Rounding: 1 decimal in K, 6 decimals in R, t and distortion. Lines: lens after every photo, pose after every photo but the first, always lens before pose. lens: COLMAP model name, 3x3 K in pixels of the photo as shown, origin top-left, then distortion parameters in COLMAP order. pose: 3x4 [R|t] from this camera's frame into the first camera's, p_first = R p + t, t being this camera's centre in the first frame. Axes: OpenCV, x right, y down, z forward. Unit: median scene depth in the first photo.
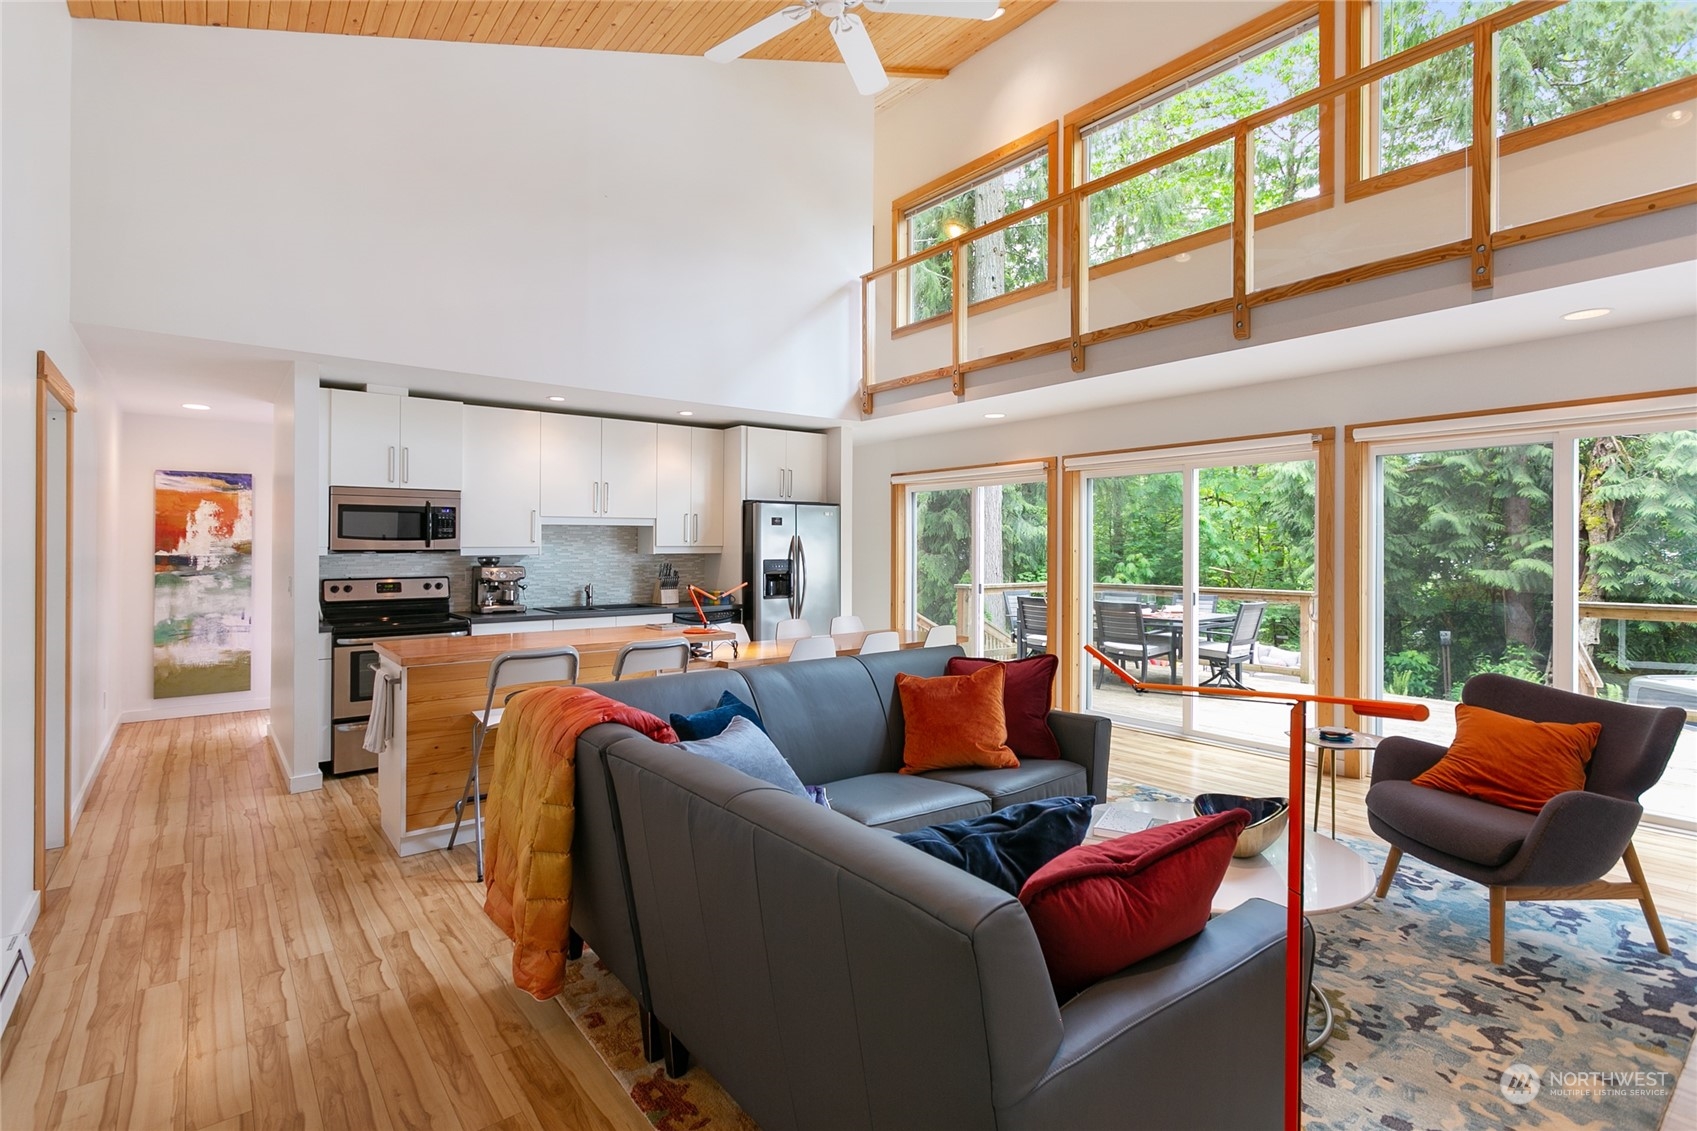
lens RADIAL K [[826.6, 0, 882.1], [0, 826.6, 549.6], [0, 0, 1]] dist [0.001963, 0.001118]
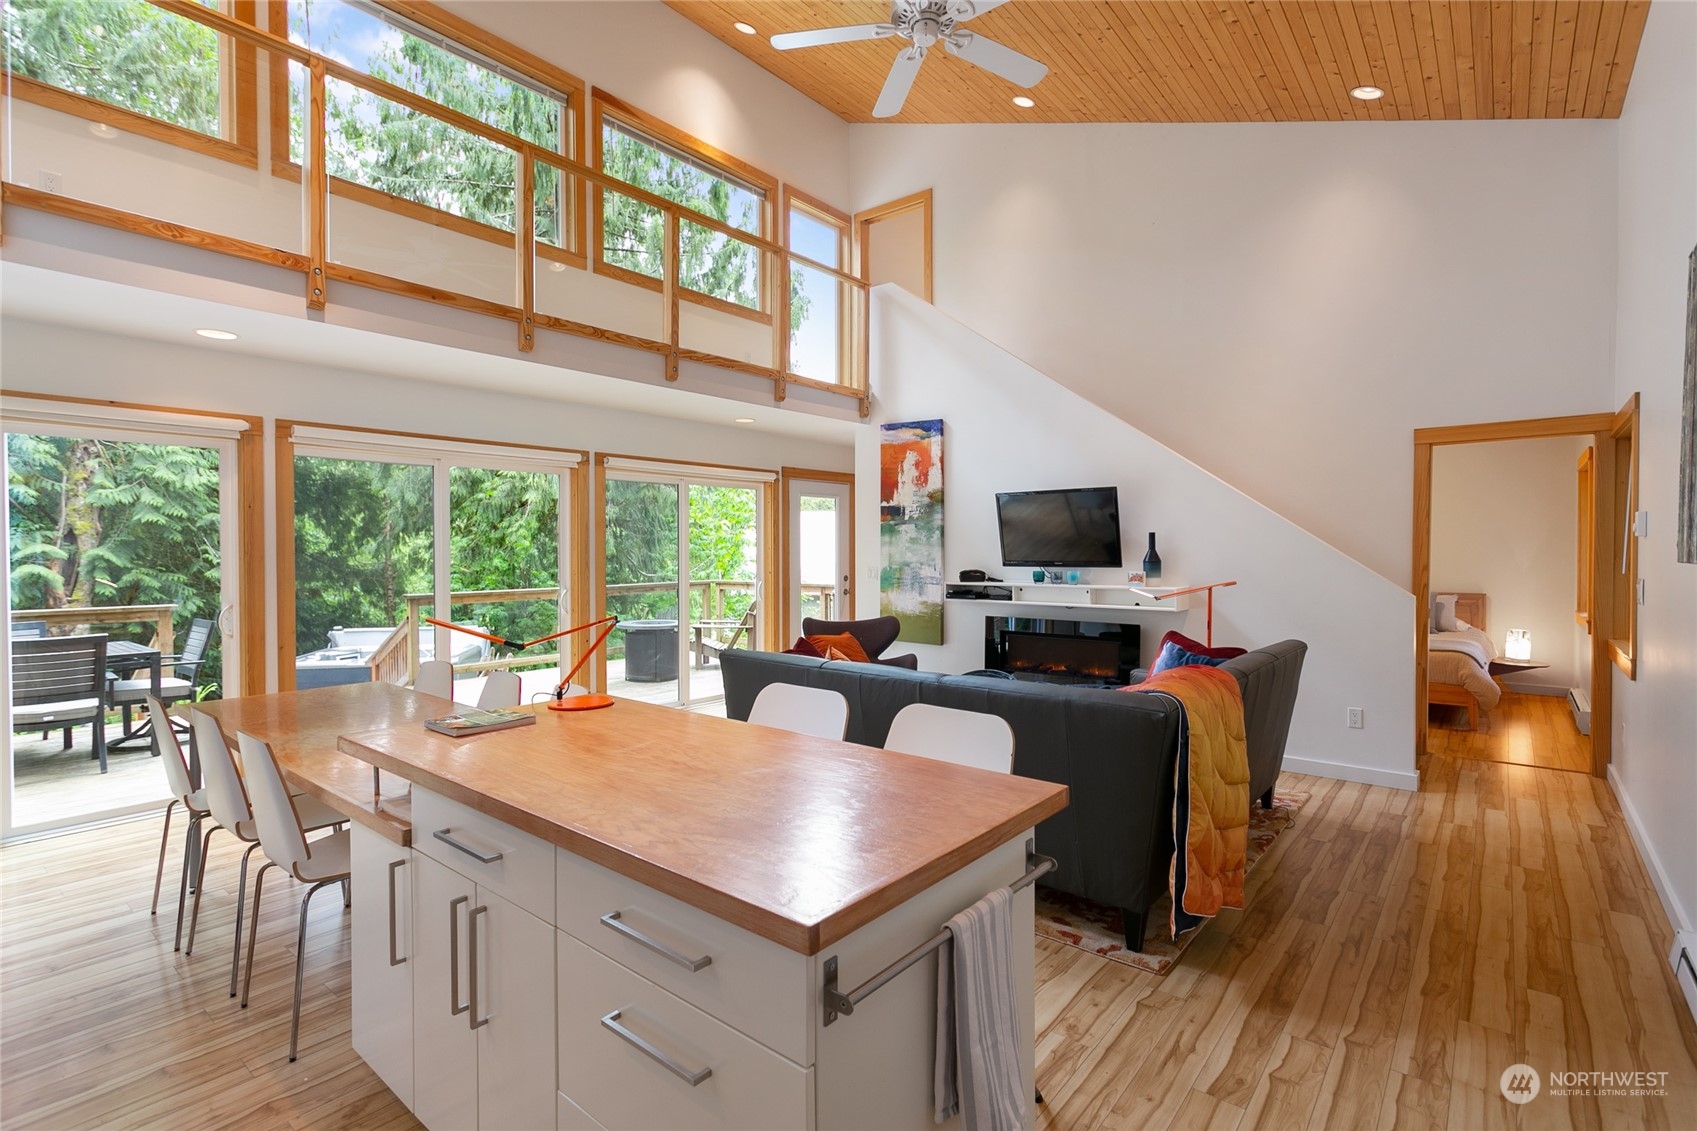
lens RADIAL K [[805.2, 0, 852.0], [0, 805.2, 555.9], [0, 0, 1]] dist [-0.000299, 0.000225]
pose [[-0.200440, -0.007288, 0.979679, -0.257893], [0.008456, 0.999922, 0.009169, 0.000405], [-0.979670, 0.010122, -0.200362, 0.313027]]
